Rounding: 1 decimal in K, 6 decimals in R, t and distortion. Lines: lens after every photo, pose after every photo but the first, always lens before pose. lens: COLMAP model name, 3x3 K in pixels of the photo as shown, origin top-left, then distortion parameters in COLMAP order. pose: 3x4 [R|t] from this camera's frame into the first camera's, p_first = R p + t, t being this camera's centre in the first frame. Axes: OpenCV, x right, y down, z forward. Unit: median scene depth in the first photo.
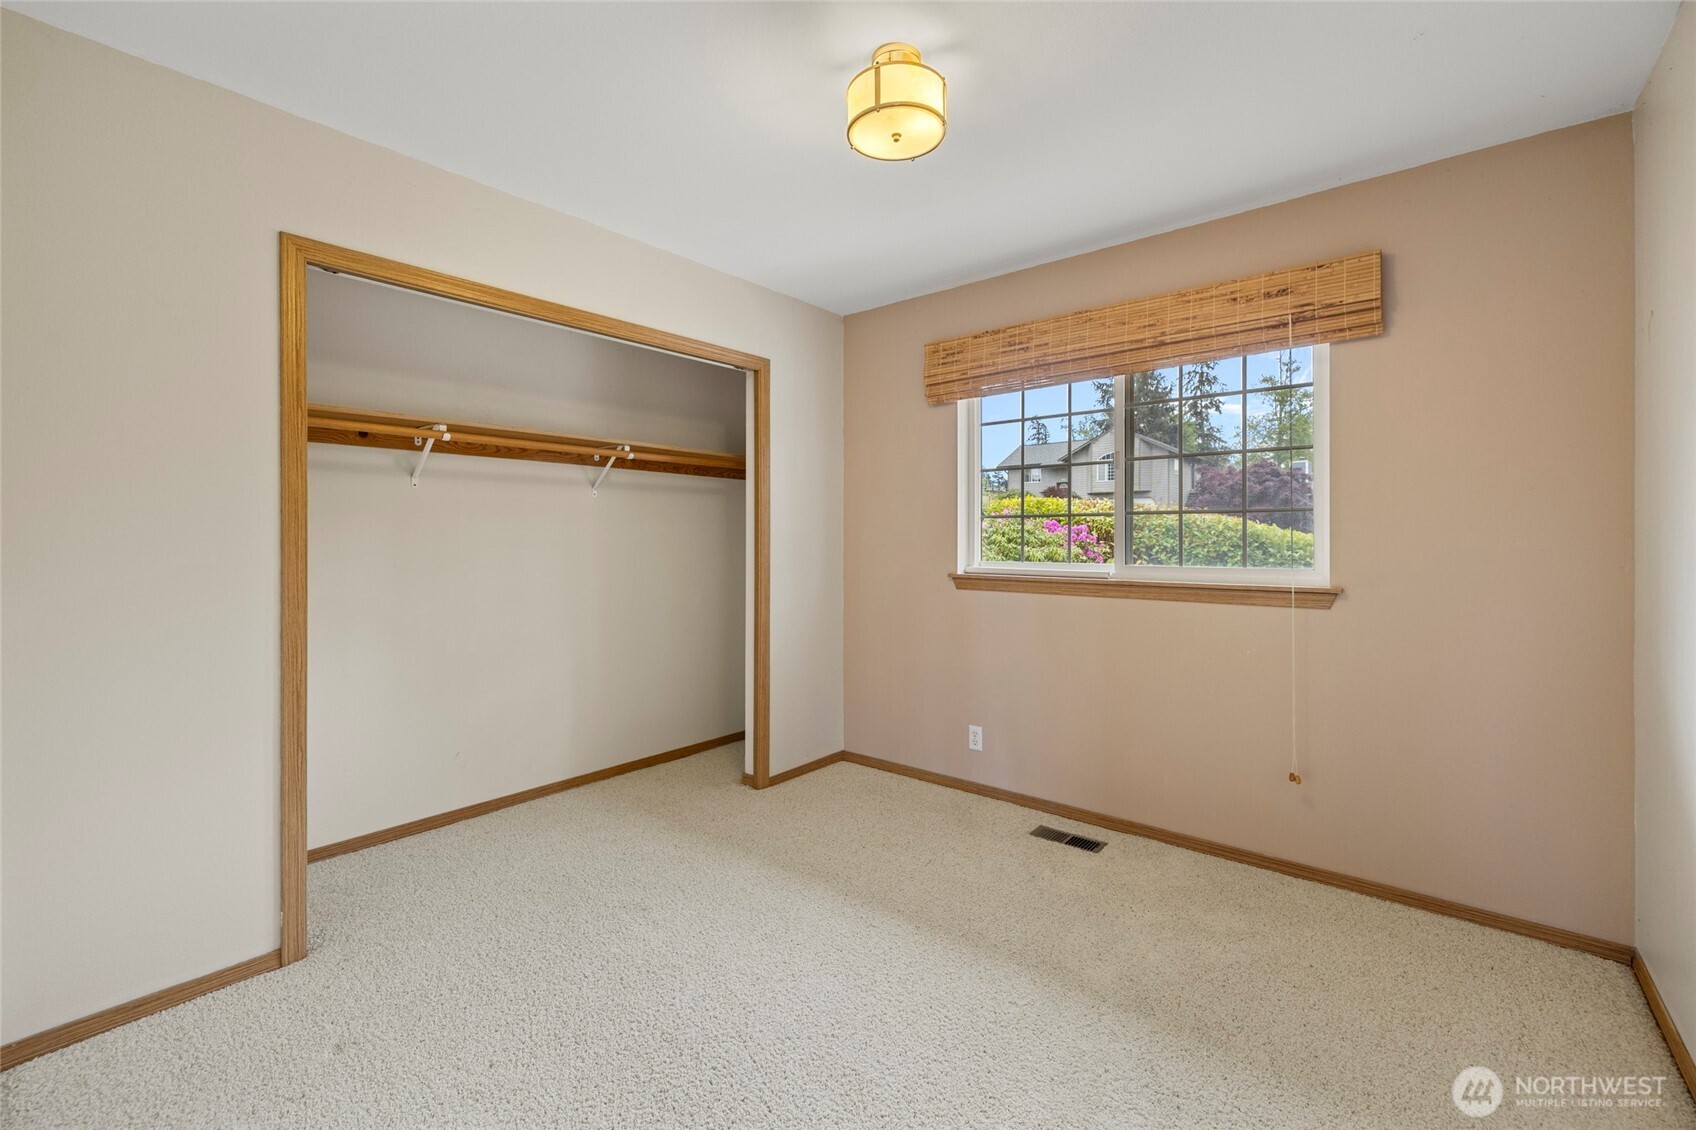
lens RADIAL K [[715.5, 0, 845.3], [0, 715.5, 553.1], [0, 0, 1]] dist [0.002137, -0.000414]
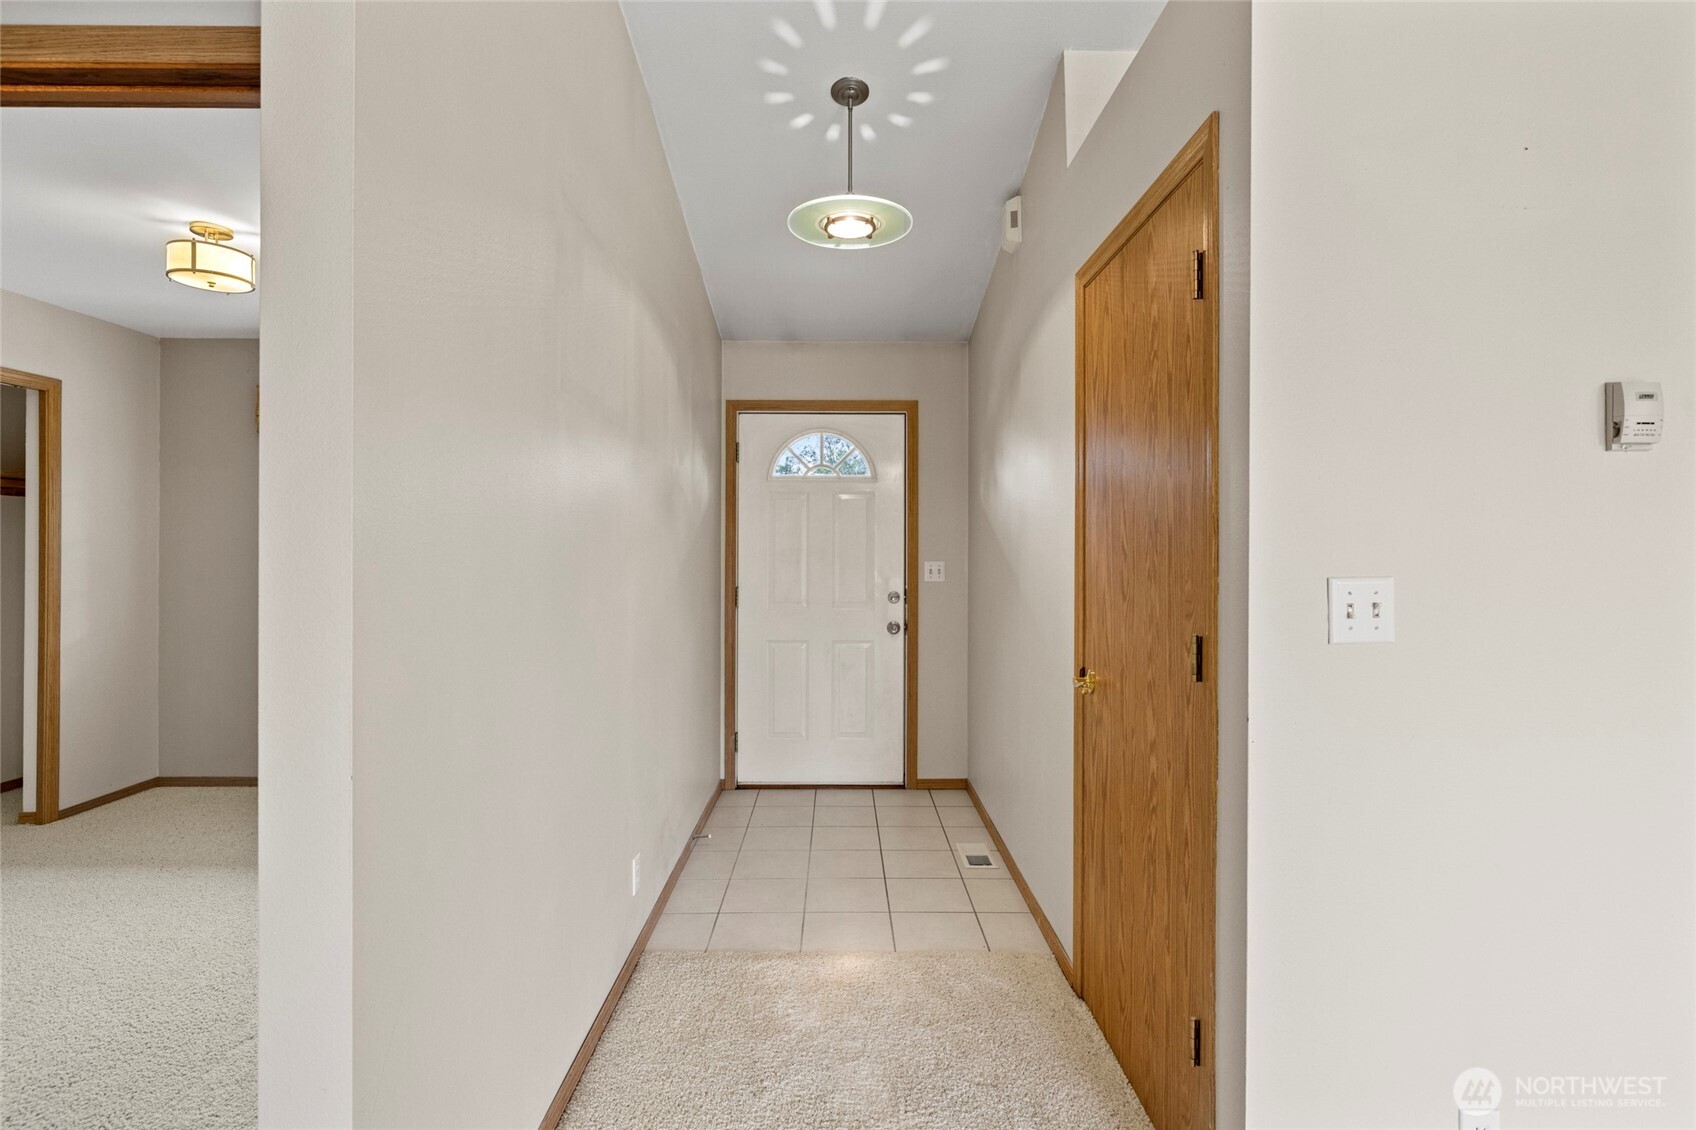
lens RADIAL K [[818.8, 0, 851.3], [0, 818.8, 556.4], [0, 0, 1]] dist [-0.002697, -0.000495]
pose [[0.763044, 0.003601, 0.646336, -0.002640], [0.003650, 0.999945, -0.009881, -0.016741], [-0.646336, 0.009898, 0.762989, -0.543779]]
